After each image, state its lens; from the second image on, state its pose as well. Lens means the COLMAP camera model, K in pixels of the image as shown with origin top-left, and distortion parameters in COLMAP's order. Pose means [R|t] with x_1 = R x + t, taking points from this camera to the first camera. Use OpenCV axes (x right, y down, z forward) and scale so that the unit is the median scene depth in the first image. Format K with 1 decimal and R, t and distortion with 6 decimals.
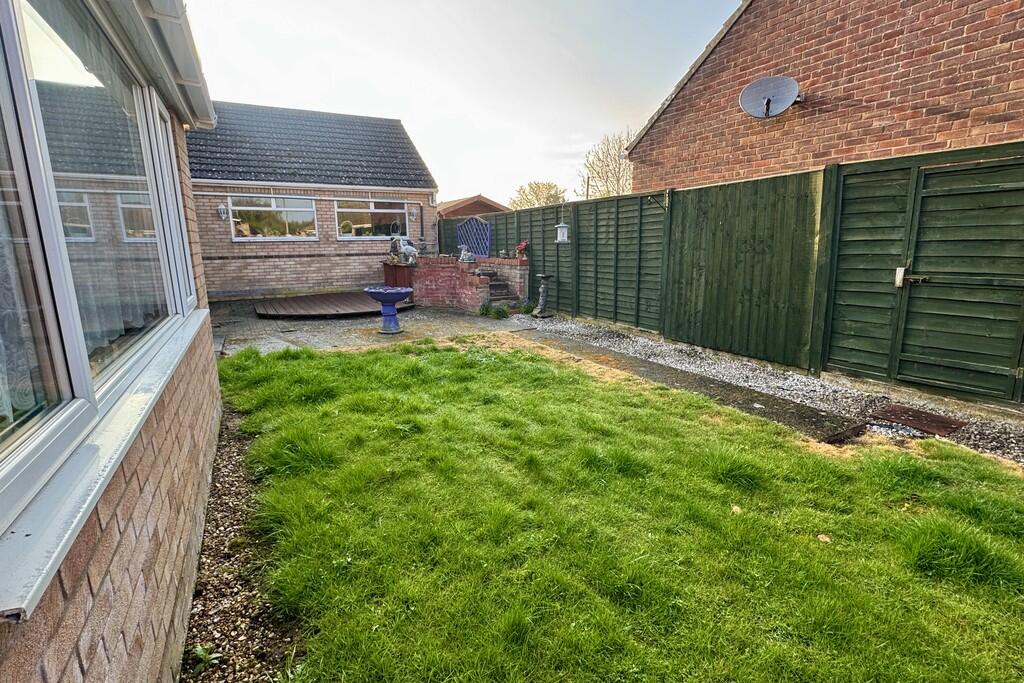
lens RADIAL K [[478.0, 0, 512.0], [0, 478.0, 341.5], [0, 0, 1]] dist [-0.001339, -0.000256]
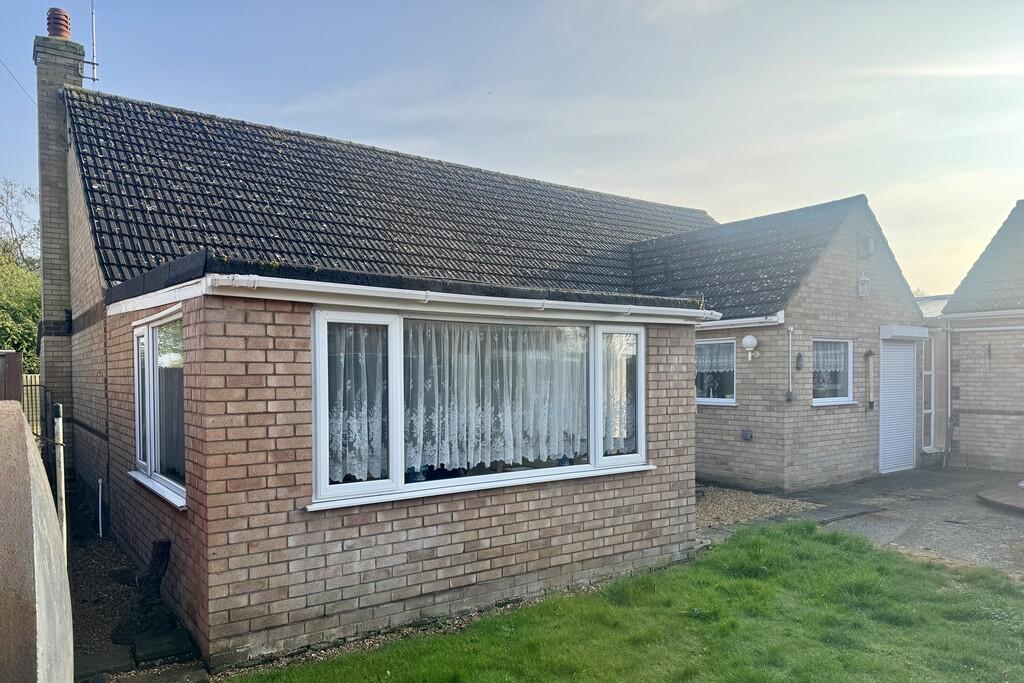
lens RADIAL K [[715.0, 0, 515.1], [0, 715.0, 390.6], [0, 0, 1]] dist [0.064687, -0.093729]
pose [[0.135609, 0.033796, -0.990186, 0.410439], [-0.200527, 0.979670, 0.005974, -0.068987], [0.970257, 0.197749, 0.139629, 0.112248]]
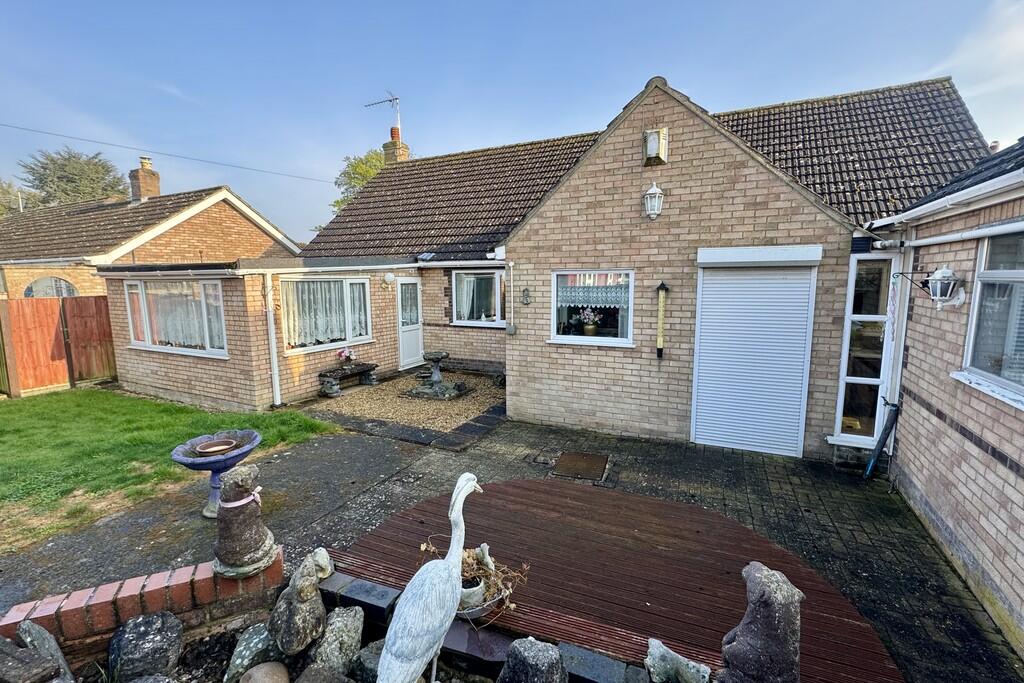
lens RADIAL K [[458.8, 0, 512.0], [0, 458.8, 341.5], [0, 0, 1]] dist [-0.003069, -0.000198]
pose [[-0.817849, 0.097016, -0.567196, -0.178225], [-0.101924, 0.945677, 0.308719, -0.331547], [0.566334, 0.310296, -0.763532, 1.180412]]
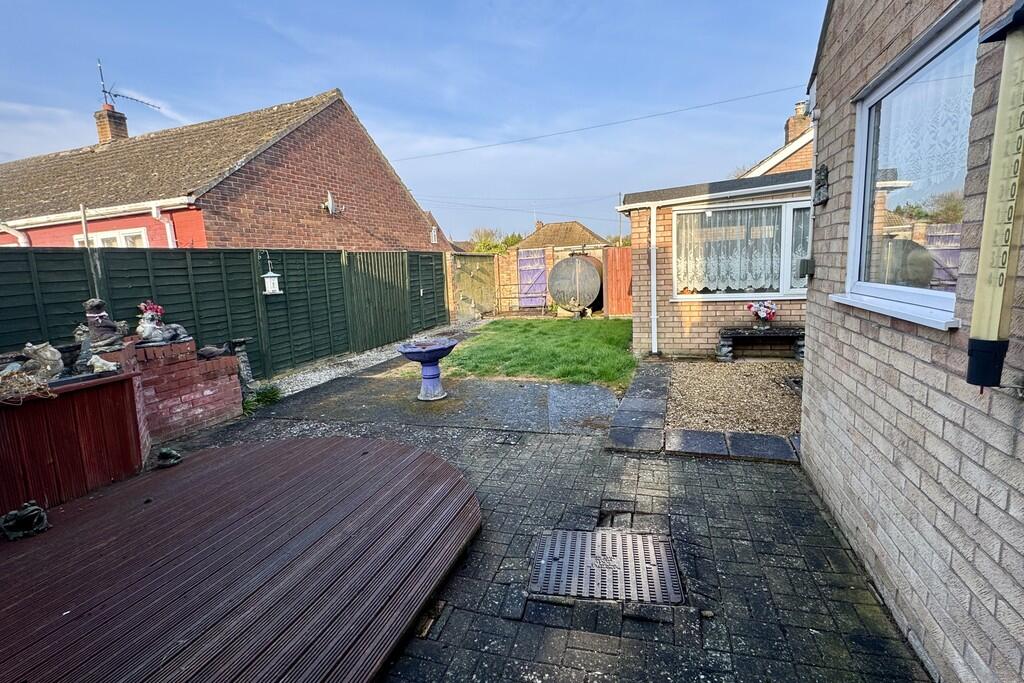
lens RADIAL K [[478.0, 0, 512.0], [0, 478.0, 341.5], [0, 0, 1]] dist [-0.001339, -0.000256]
pose [[-0.671292, -0.067787, 0.738087, -0.678105], [0.211828, 0.936729, 0.278689, -0.220984], [-0.710279, 0.343429, -0.614459, 1.004993]]
